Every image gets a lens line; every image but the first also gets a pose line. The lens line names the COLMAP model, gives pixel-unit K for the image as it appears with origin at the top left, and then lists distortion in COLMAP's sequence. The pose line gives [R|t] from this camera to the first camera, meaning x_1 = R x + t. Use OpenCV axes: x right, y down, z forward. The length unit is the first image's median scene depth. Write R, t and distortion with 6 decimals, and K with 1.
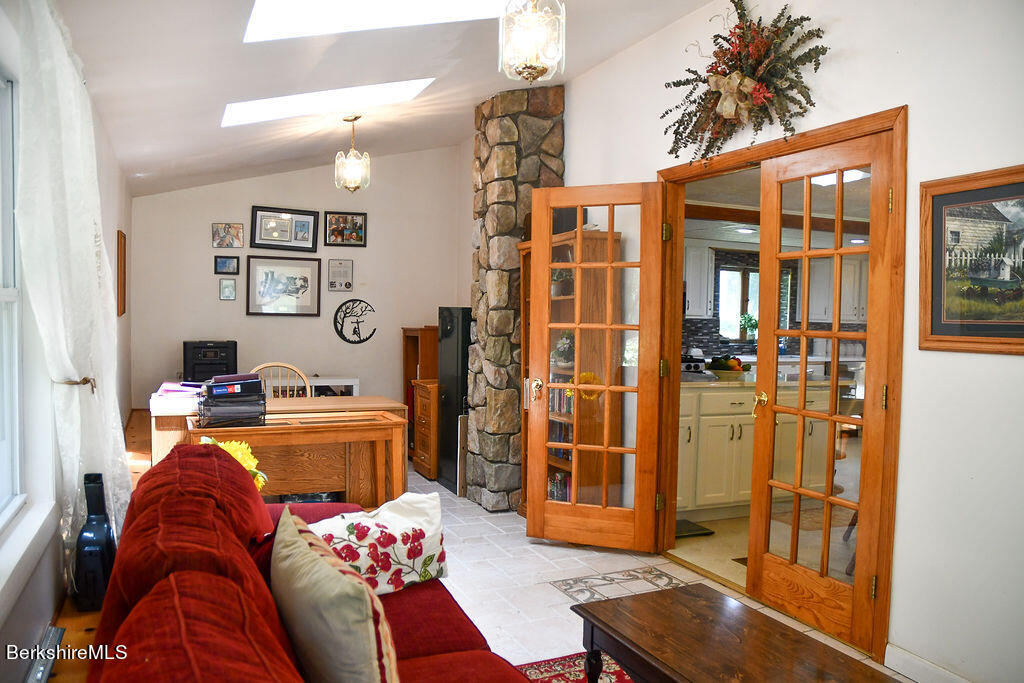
lens RADIAL K [[796.2, 0, 528.5], [0, 796.2, 346.2], [0, 0, 1]] dist [-0.157152, 0.127962]
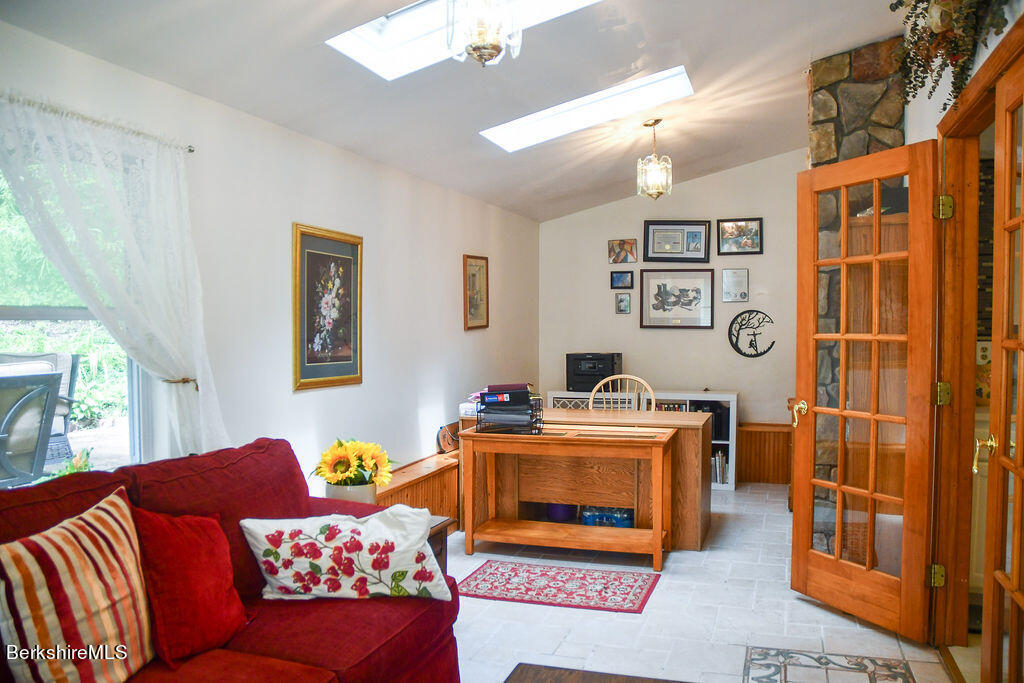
lens RADIAL K [[796.2, 0, 508.8], [0, 796.2, 349.9], [0, 0, 1]] dist [-0.157152, 0.127962]
pose [[0.731693, 0.004378, -0.681621, 0.326558], [-0.012933, 0.999889, -0.007460, -0.001924], [0.681512, 0.014274, 0.731668, 0.190042]]
